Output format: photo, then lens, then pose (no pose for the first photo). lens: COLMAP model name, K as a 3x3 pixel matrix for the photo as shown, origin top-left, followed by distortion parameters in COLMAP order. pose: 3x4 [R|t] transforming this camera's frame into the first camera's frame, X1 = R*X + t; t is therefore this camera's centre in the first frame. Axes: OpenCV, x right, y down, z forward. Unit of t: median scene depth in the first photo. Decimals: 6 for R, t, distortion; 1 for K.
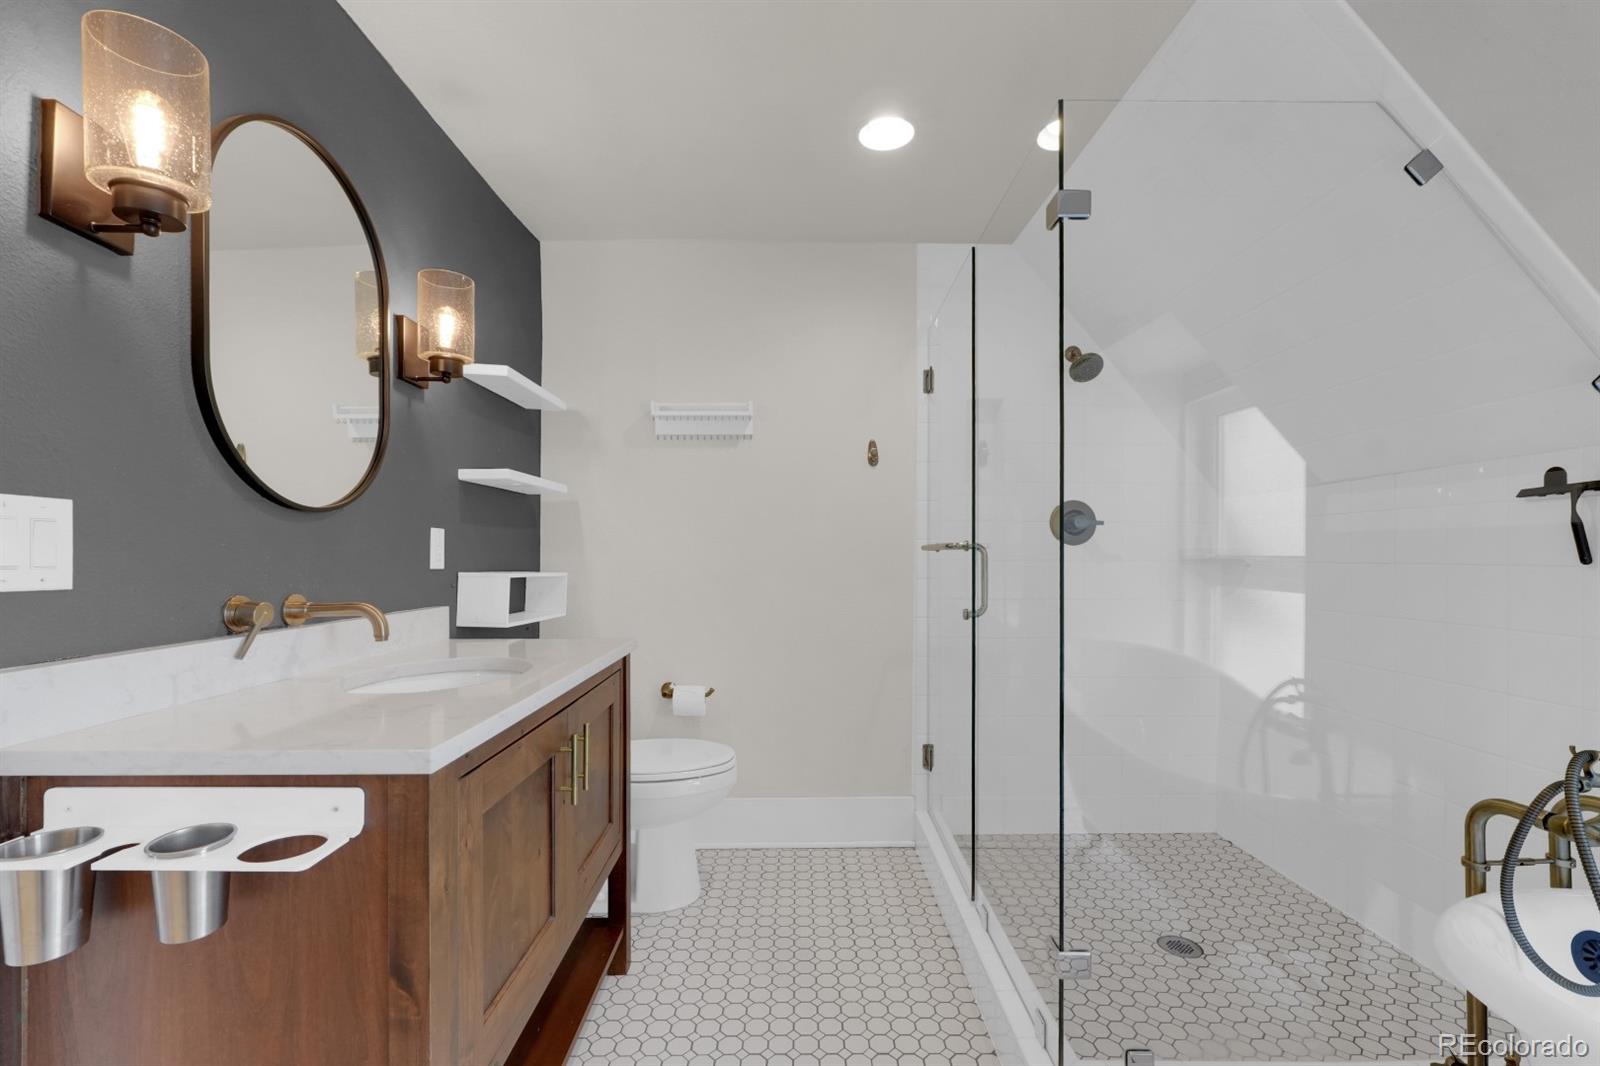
lens RADIAL K [[699.5, 0, 797.9], [0, 699.5, 544.0], [0, 0, 1]] dist [0.013347, 0.000727]
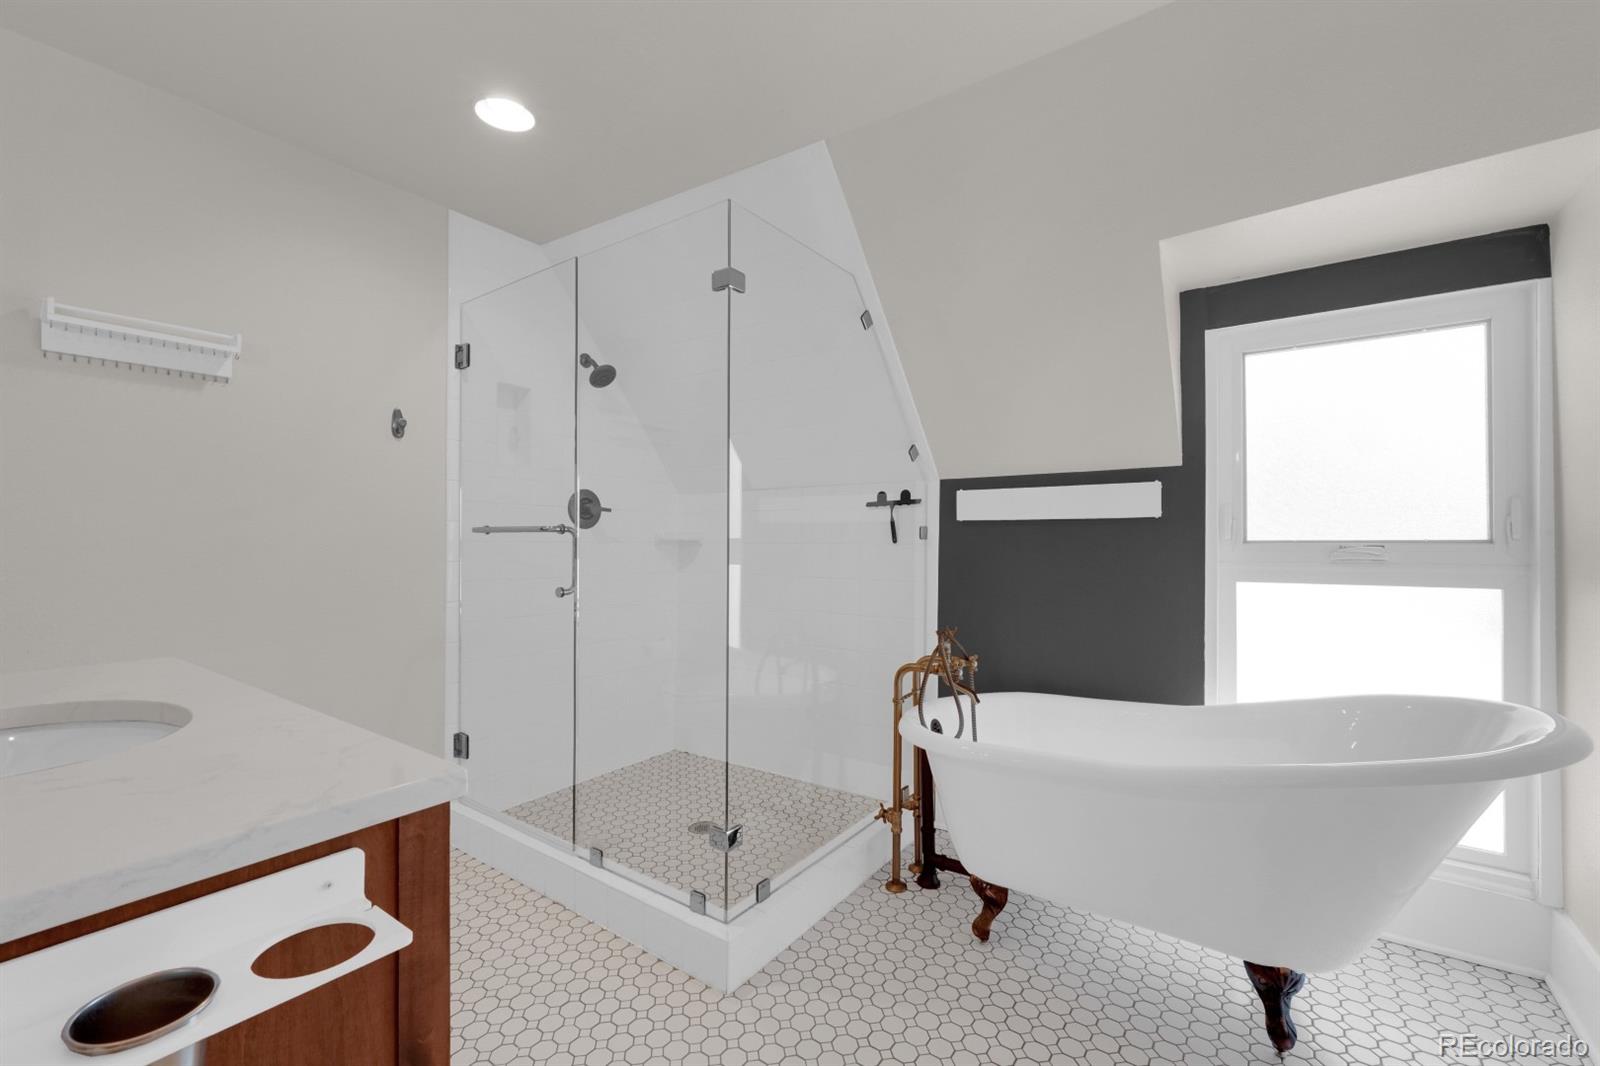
lens RADIAL K [[699.5, 0, 791.6], [0, 699.5, 530.8], [0, 0, 1]] dist [0.013347, 0.000727]
pose [[0.586365, 0.008394, 0.810003, -0.430634], [-0.015107, 0.999886, 0.000574, -0.000989], [-0.809906, -0.012573, 0.586425, 0.079598]]
